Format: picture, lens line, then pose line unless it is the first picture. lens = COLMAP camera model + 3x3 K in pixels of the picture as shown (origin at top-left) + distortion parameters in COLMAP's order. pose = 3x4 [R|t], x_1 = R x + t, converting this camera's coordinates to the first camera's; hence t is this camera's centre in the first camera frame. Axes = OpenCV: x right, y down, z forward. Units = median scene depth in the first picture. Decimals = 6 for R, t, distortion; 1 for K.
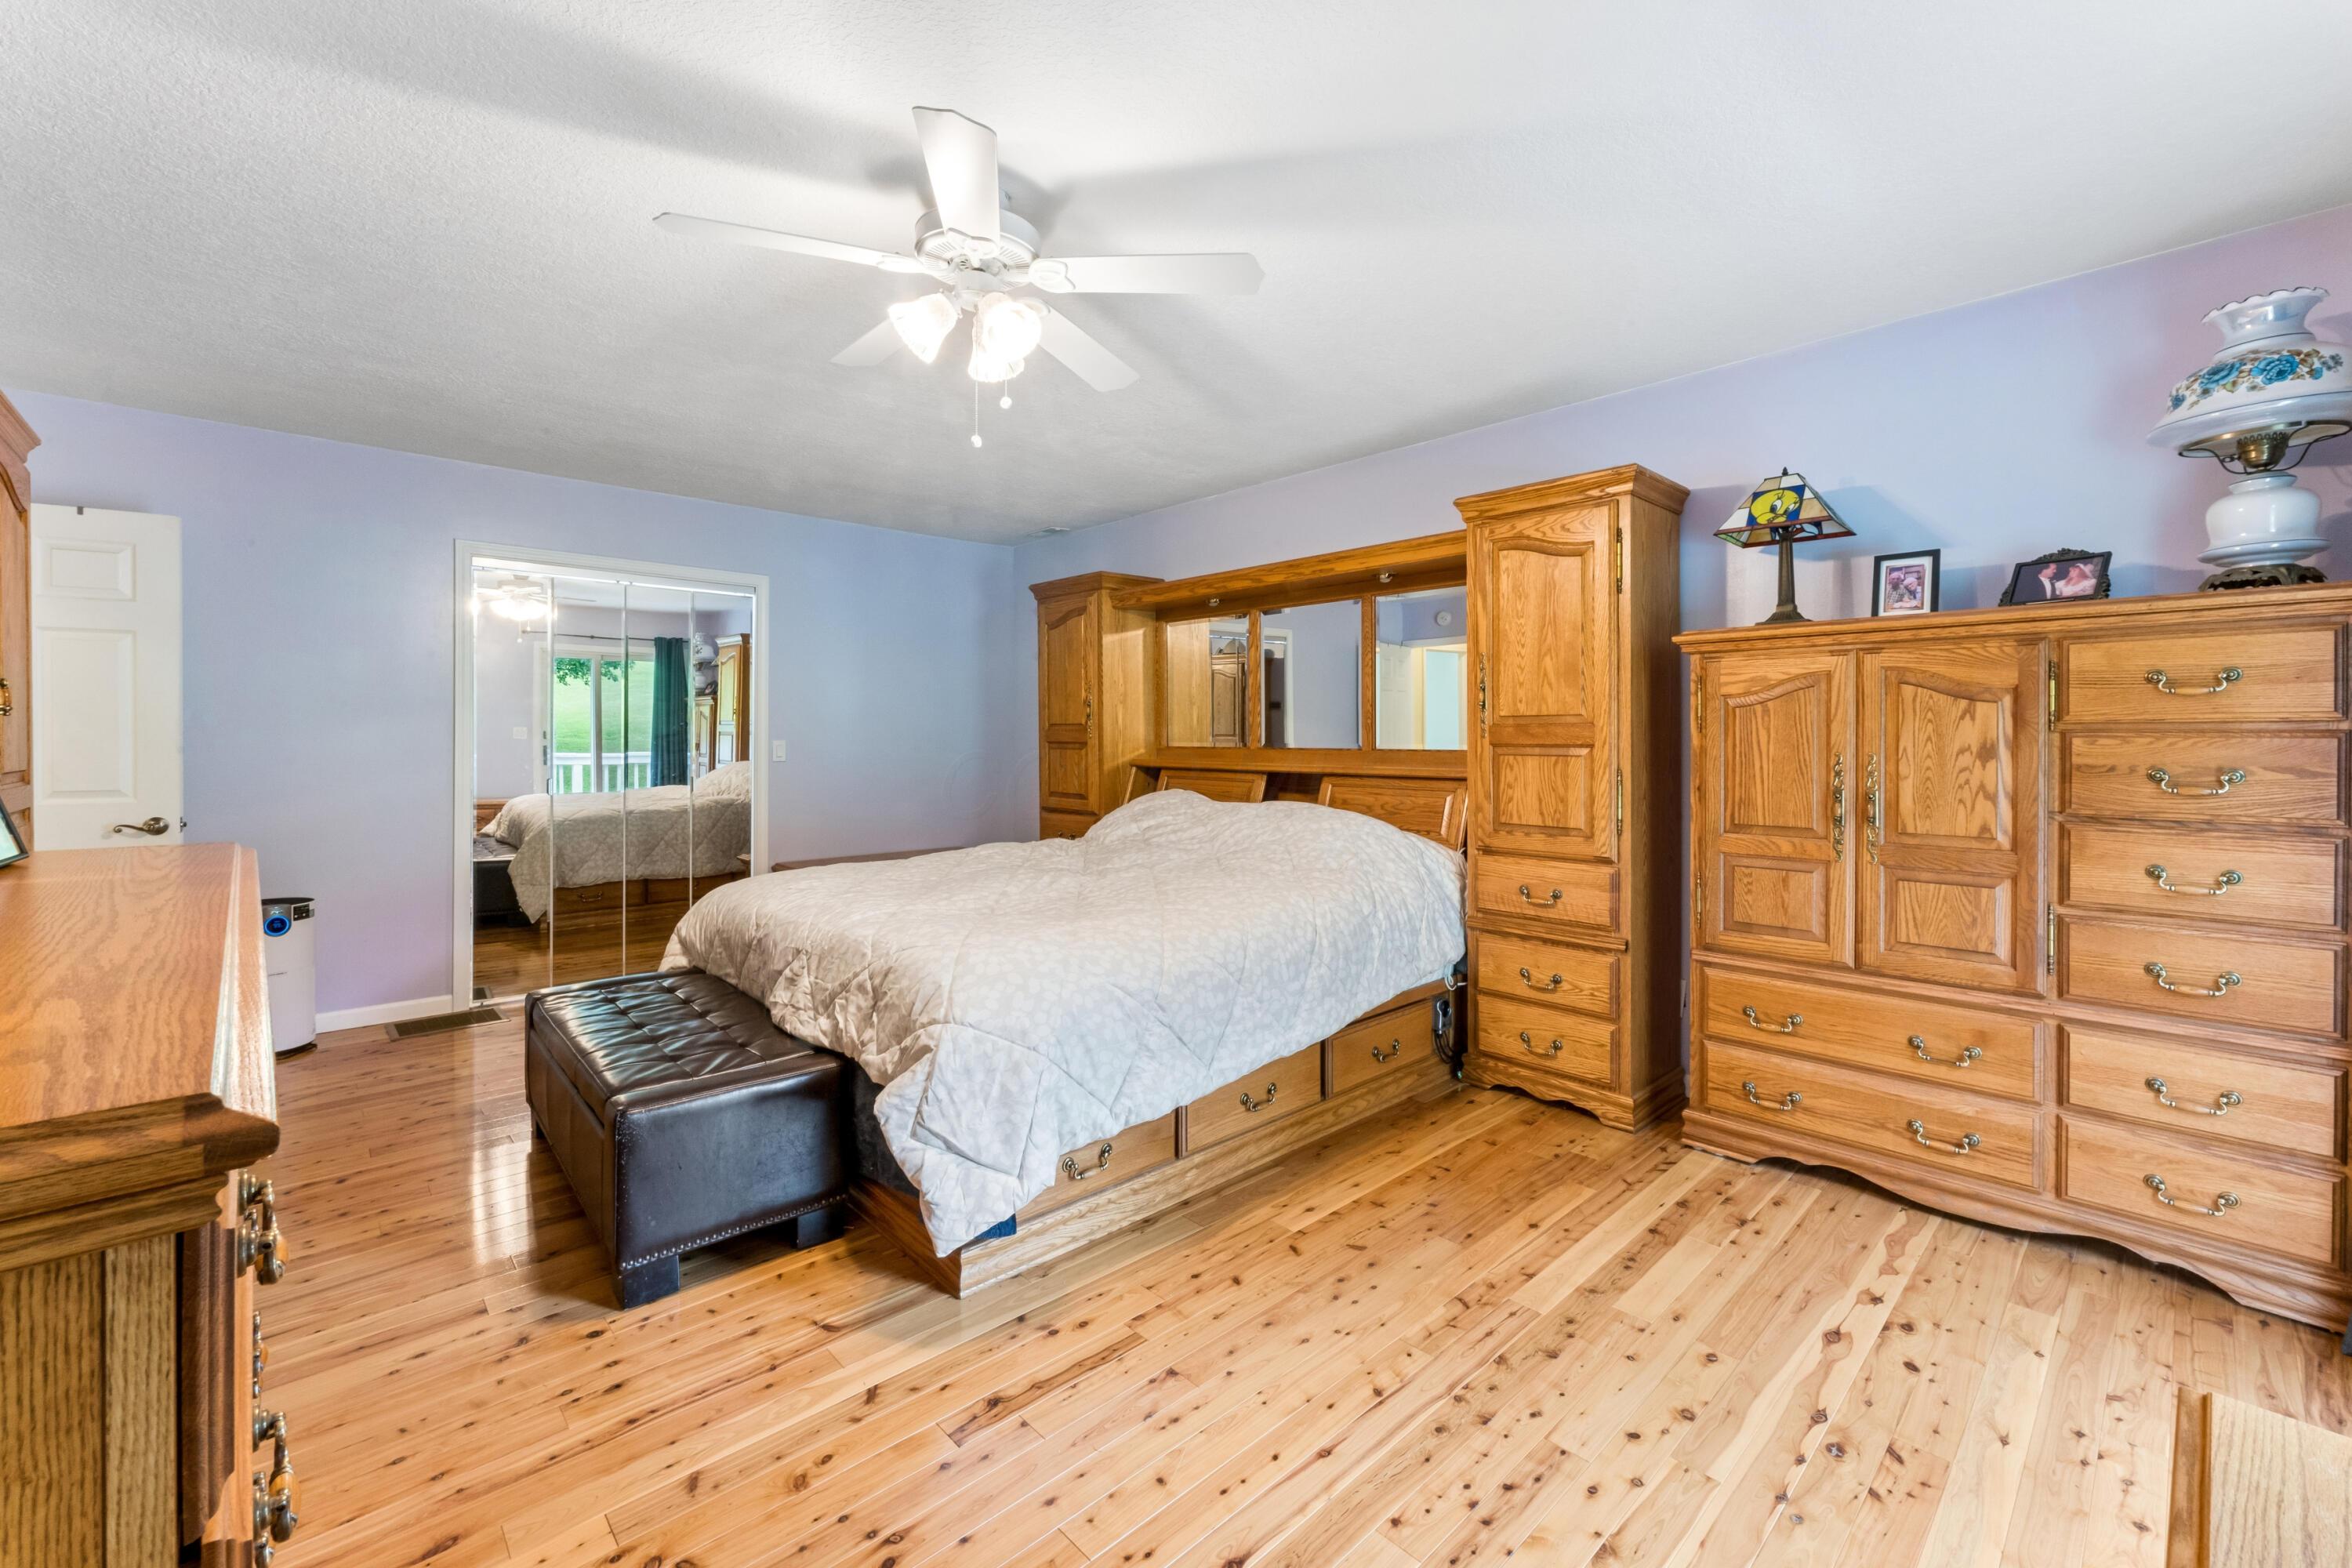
lens RADIAL K [[965.0, 0, 1186.9], [0, 965.0, 735.8], [0, 0, 1]] dist [0.001723, -0.000528]
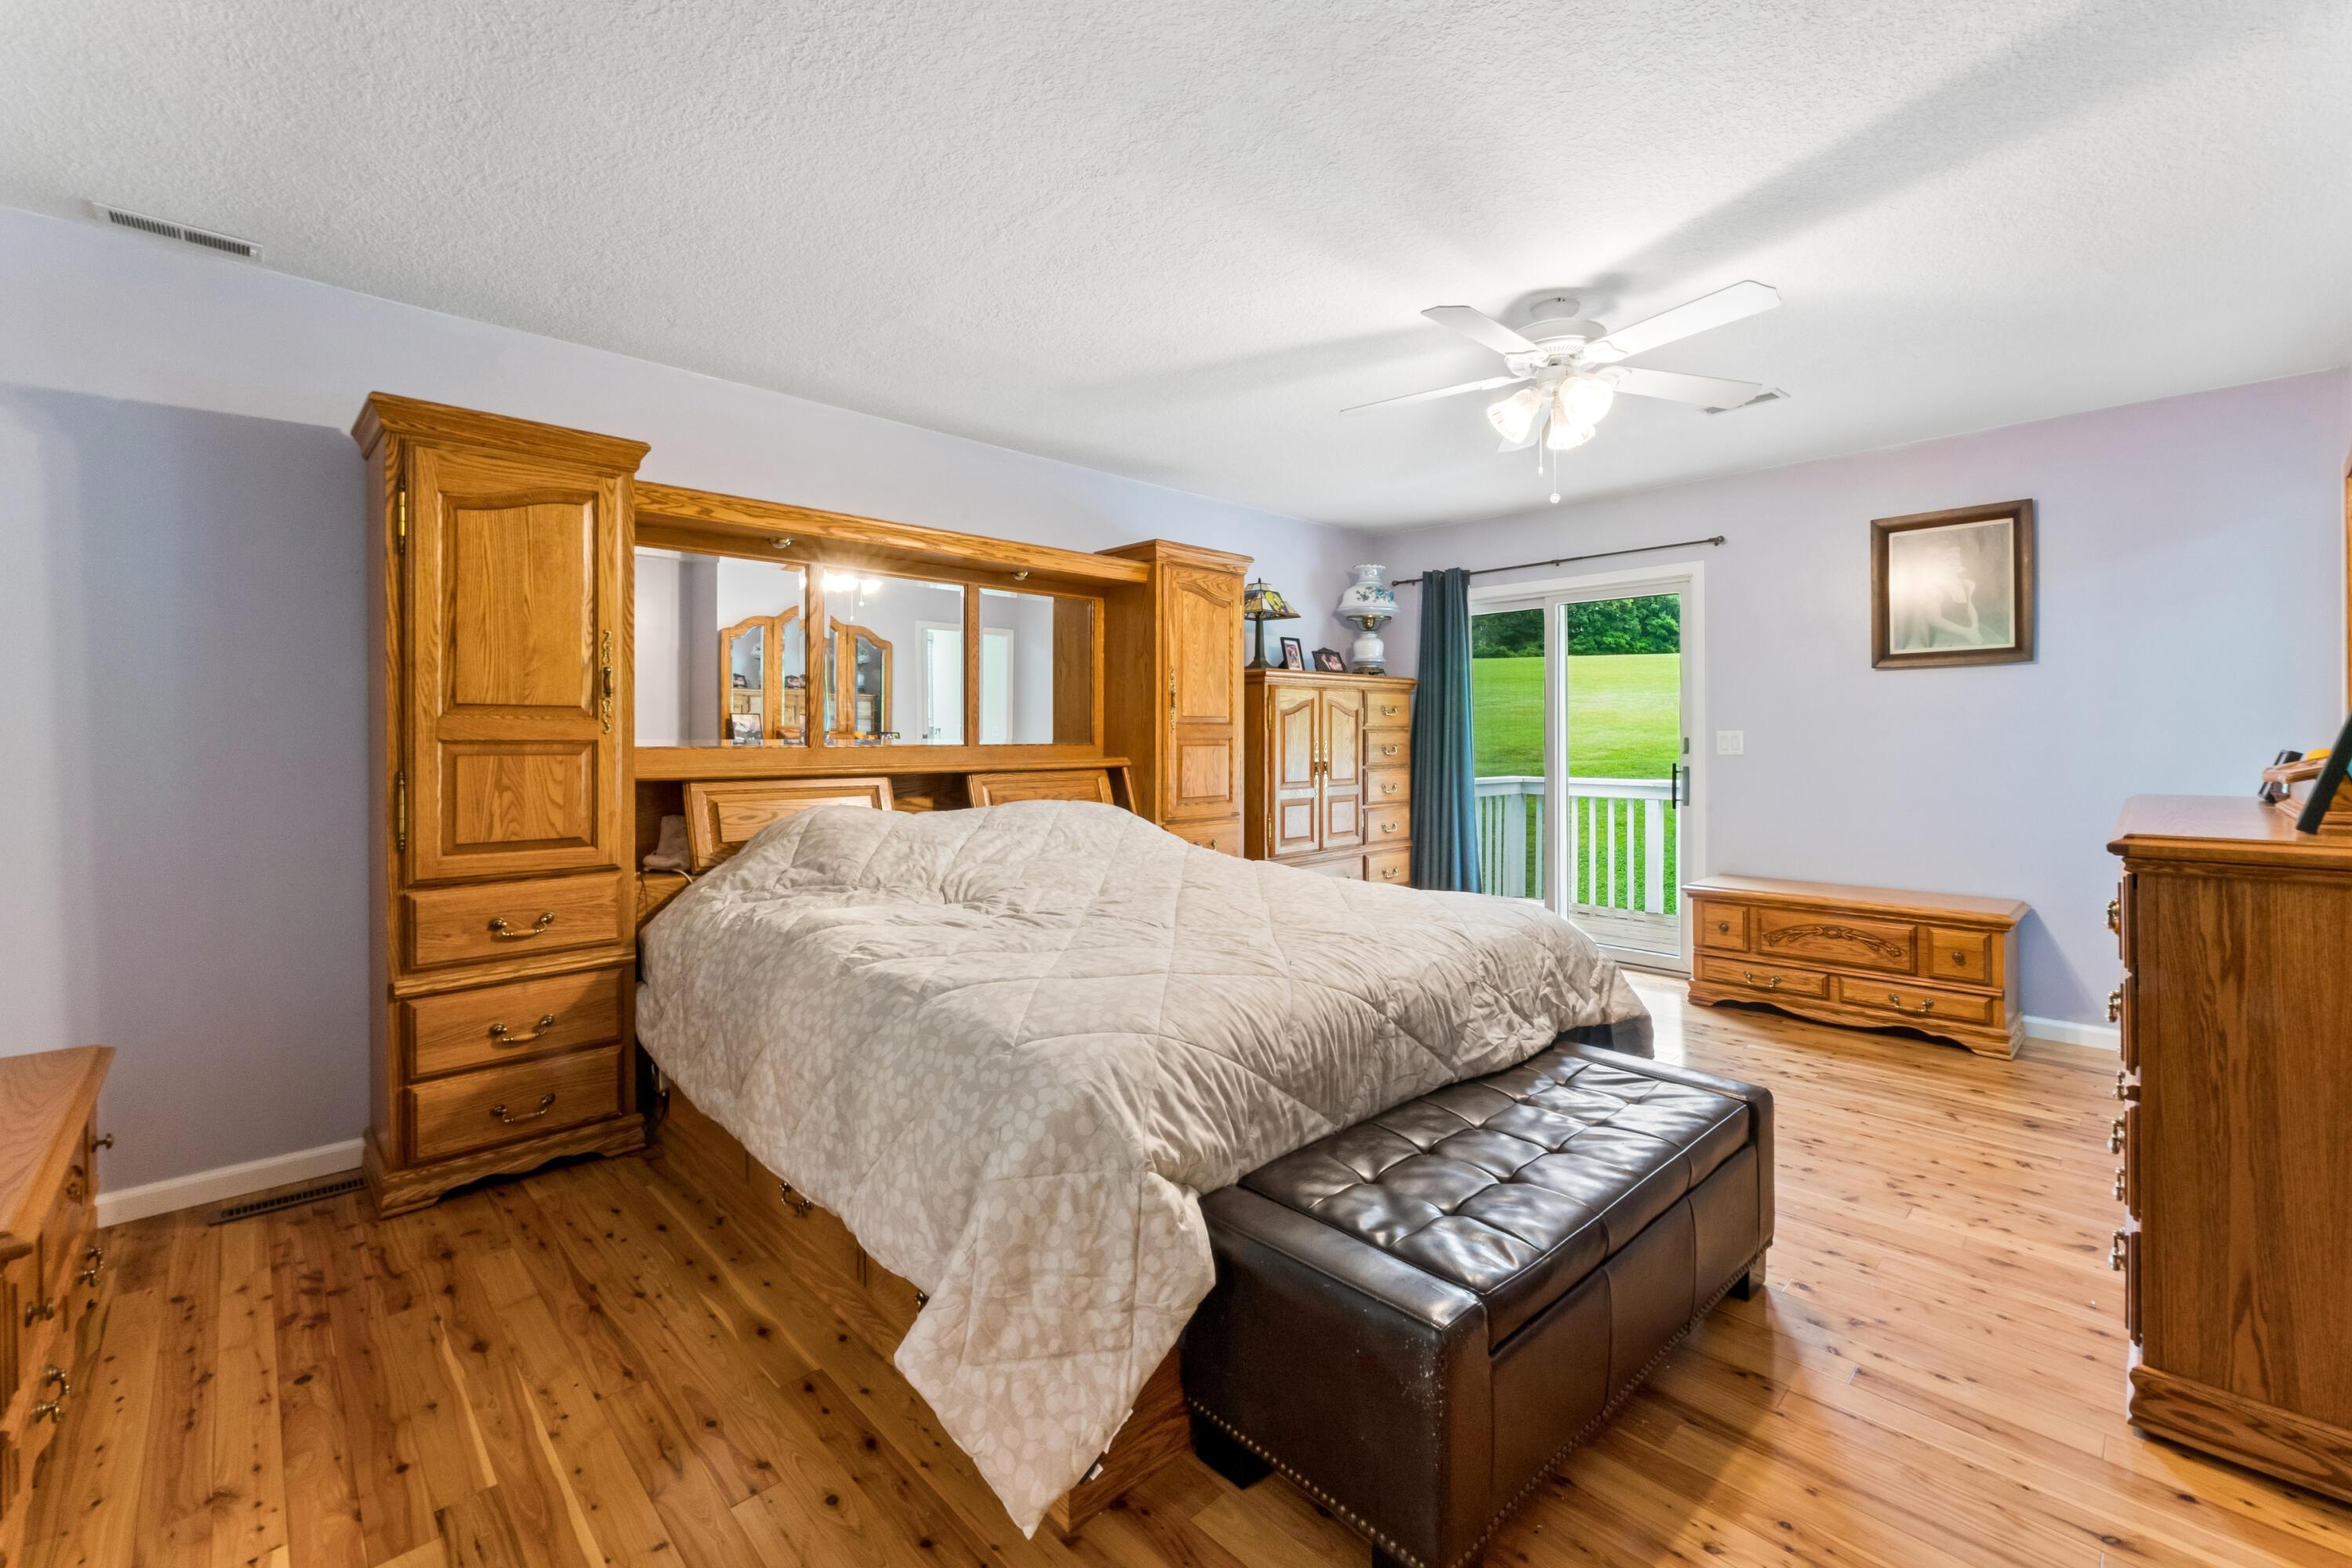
lens RADIAL K [[965.0, 0, 1193.4], [0, 965.0, 739.6], [0, 0, 1]] dist [0.001723, -0.000528]
pose [[-0.016545, -0.008418, 0.999828, -0.822043], [-0.004294, 0.999956, 0.008348, 0.000309], [-0.999854, -0.004155, -0.016581, 0.834540]]
